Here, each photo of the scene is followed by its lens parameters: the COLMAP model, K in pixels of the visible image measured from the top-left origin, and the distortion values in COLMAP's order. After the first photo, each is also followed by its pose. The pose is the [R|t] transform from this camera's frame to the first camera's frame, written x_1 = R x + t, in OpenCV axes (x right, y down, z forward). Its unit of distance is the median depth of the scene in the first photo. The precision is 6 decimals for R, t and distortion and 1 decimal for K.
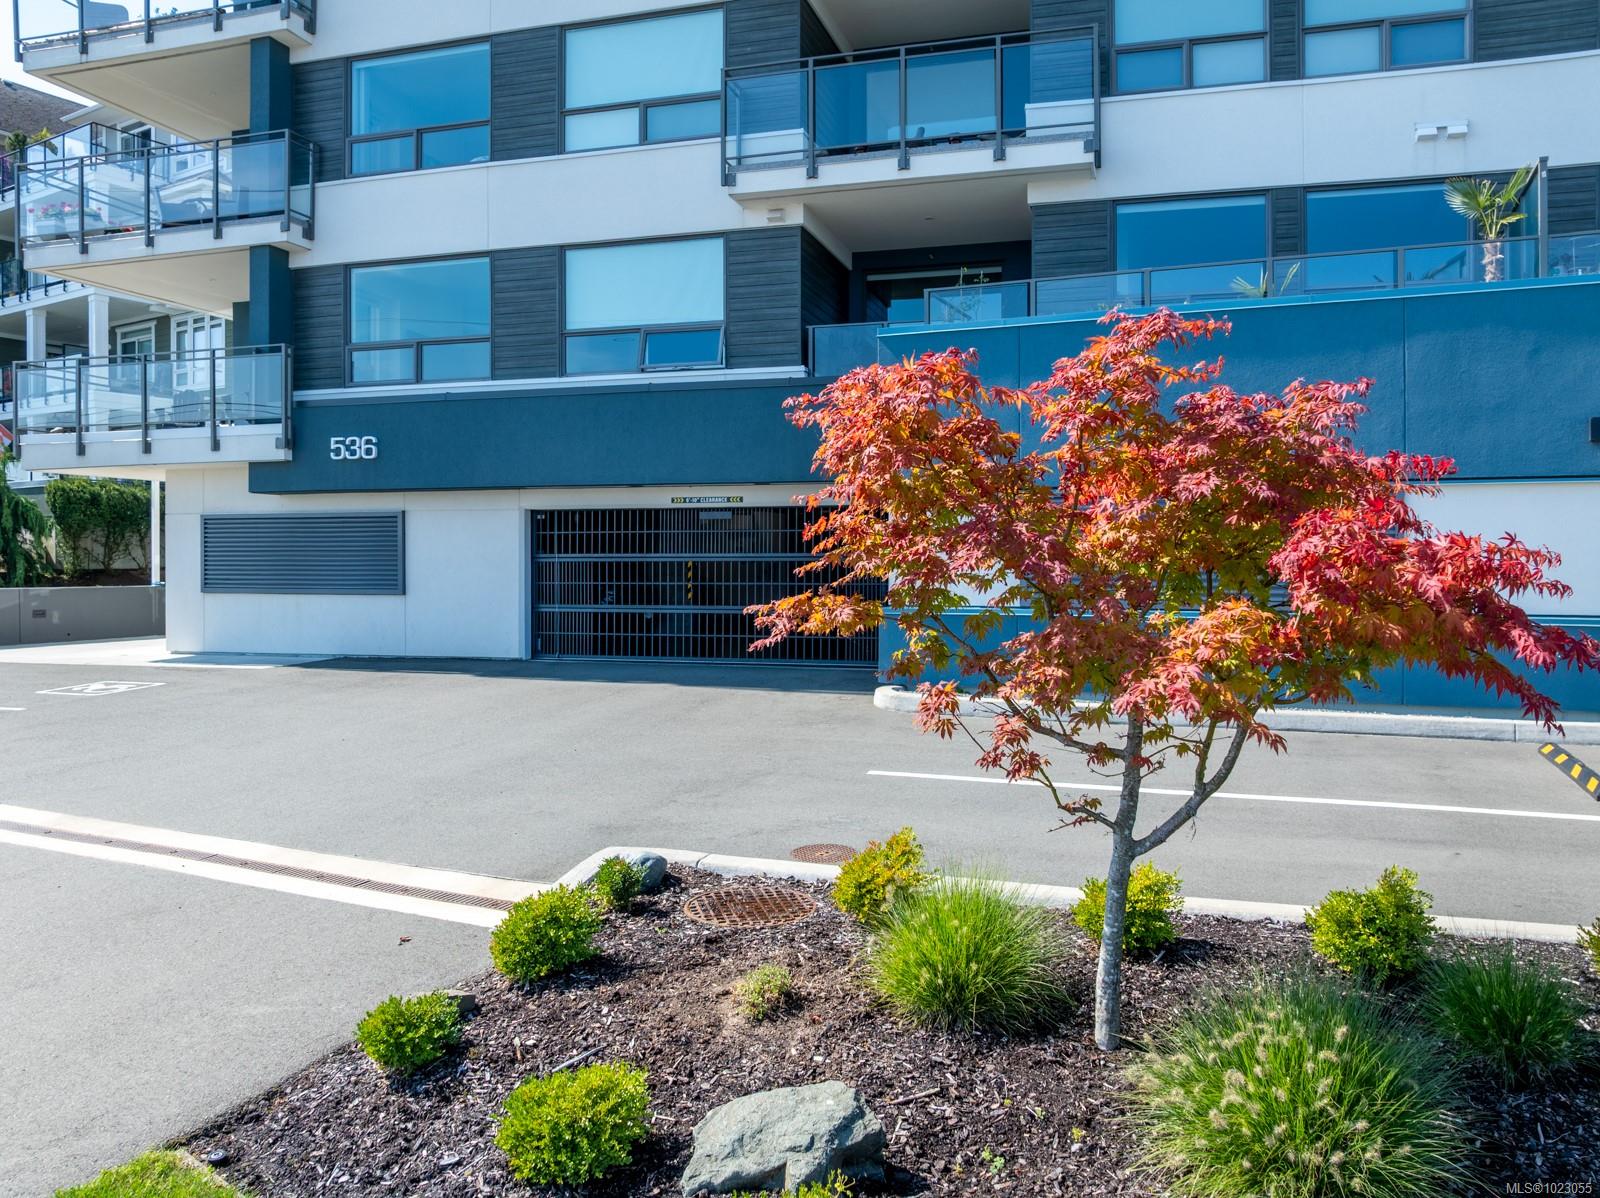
lens RADIAL K [[1142.6, 0, 798.6], [0, 1142.6, 577.5], [0, 0, 1]] dist [-0.041842, -0.002136]
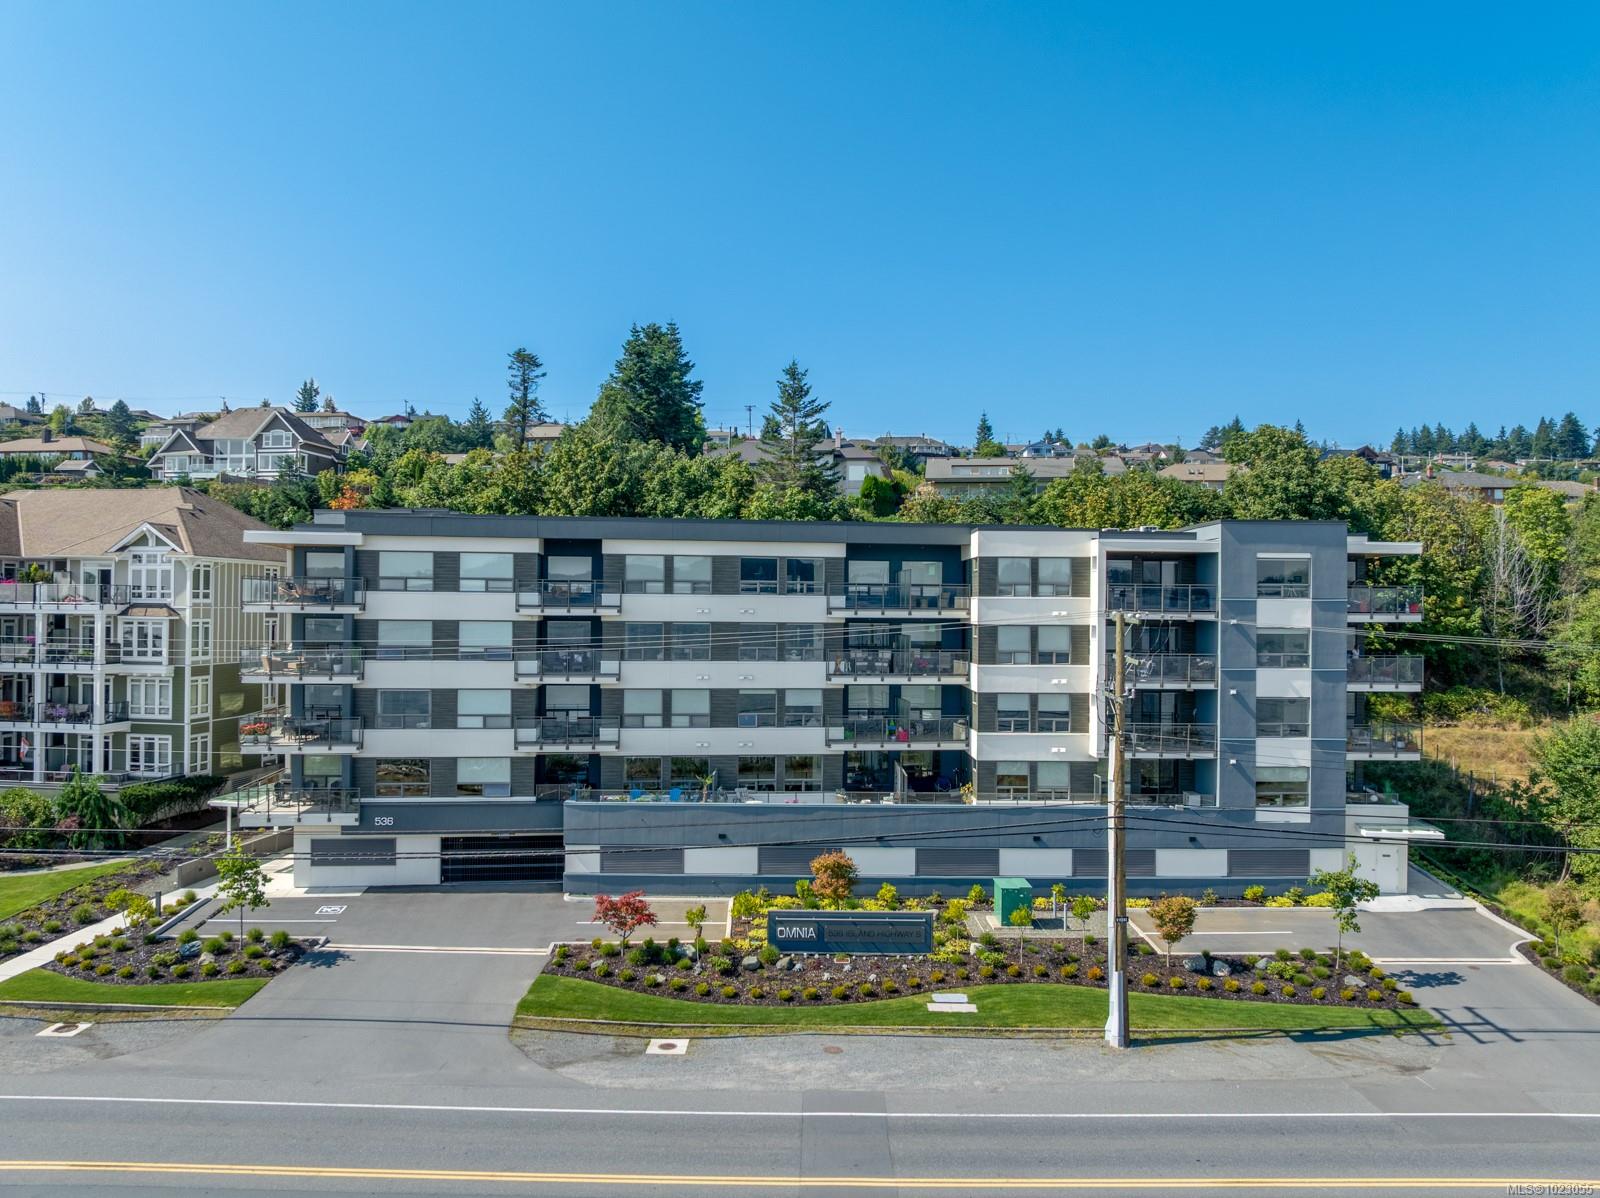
lens RADIAL K [[1139.0, 0, 800.0], [0, 1139.0, 599.0], [0, 0, 1]] dist [-0.037702, 0.005641]
pose [[0.911239, 0.008286, 0.411795, -0.637552], [-0.001270, 0.999849, -0.017308, -0.672745], [-0.411877, 0.015249, 0.911112, -2.299294]]
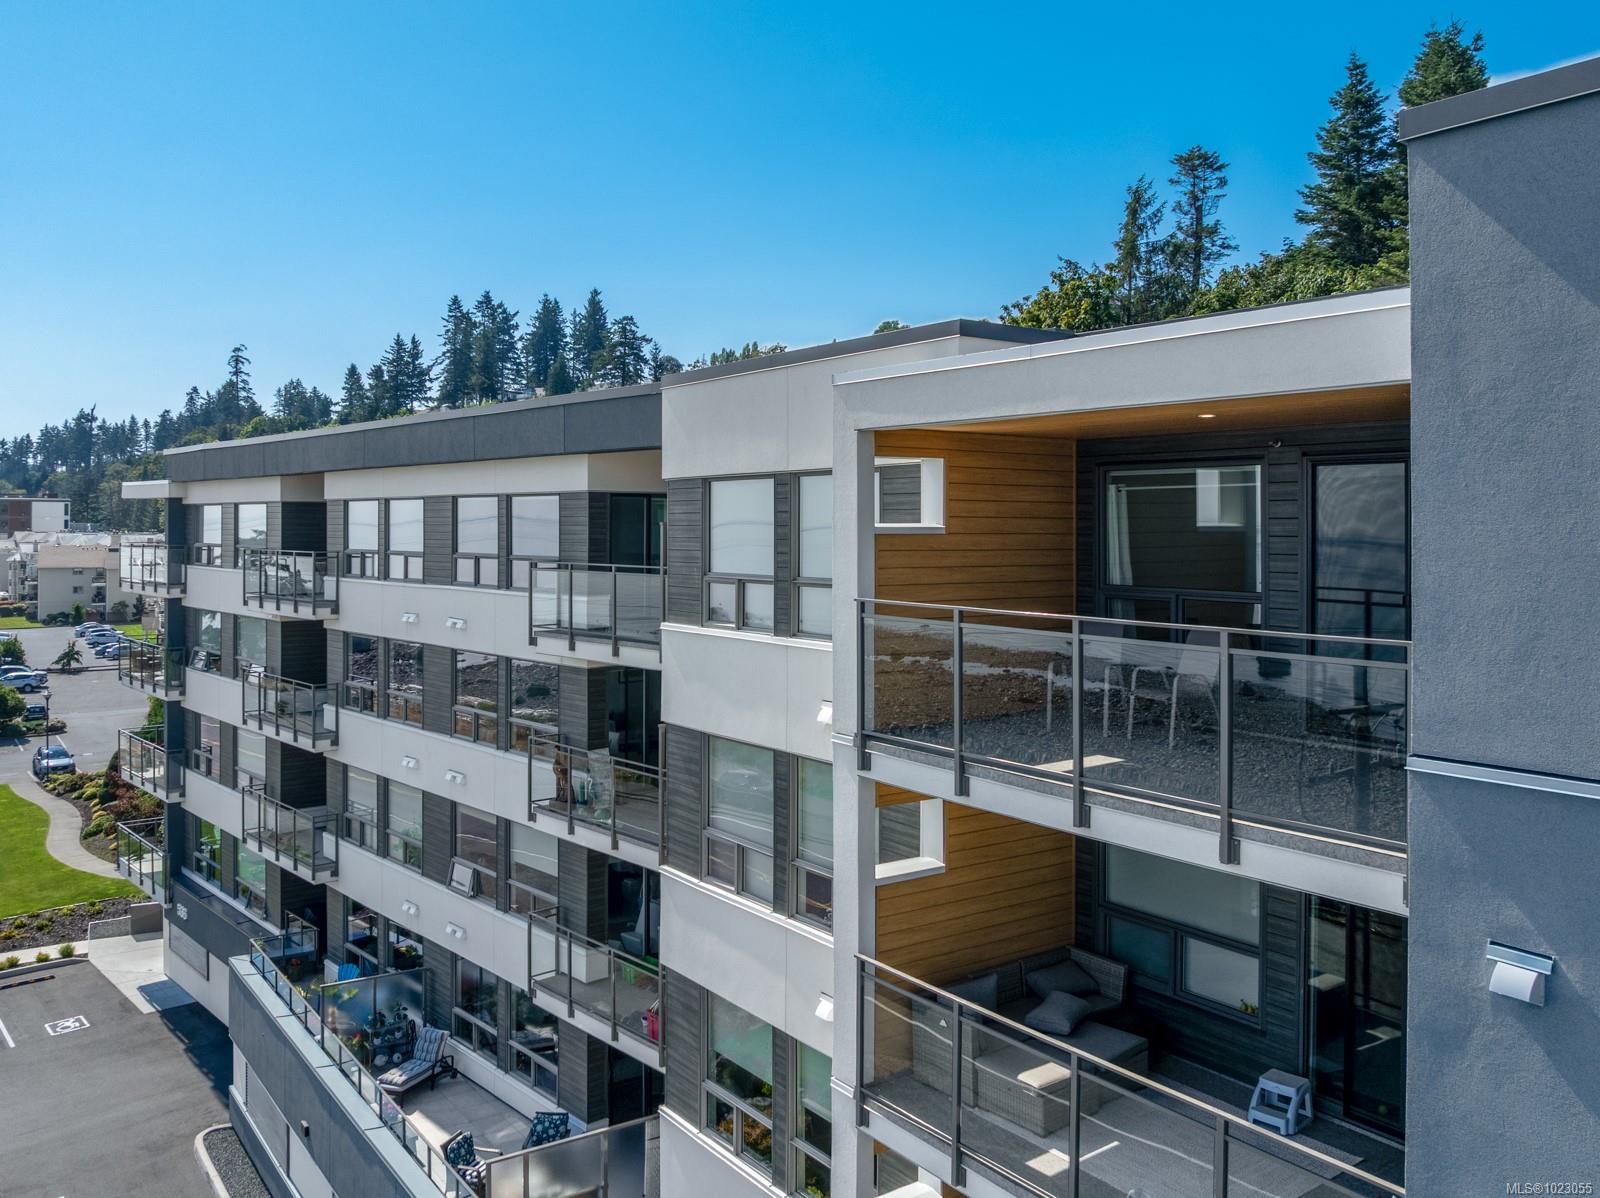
lens RADIAL K [[1283.8, 0, 751.7], [0, 1283.8, 517.7], [0, 0, 1]] dist [0.003611, -0.060191]
pose [[0.846636, -0.005098, -0.532149, 1.734695], [-0.004491, 0.999850, -0.016724, -0.802880], [0.532154, 0.016549, 0.846486, -0.423939]]
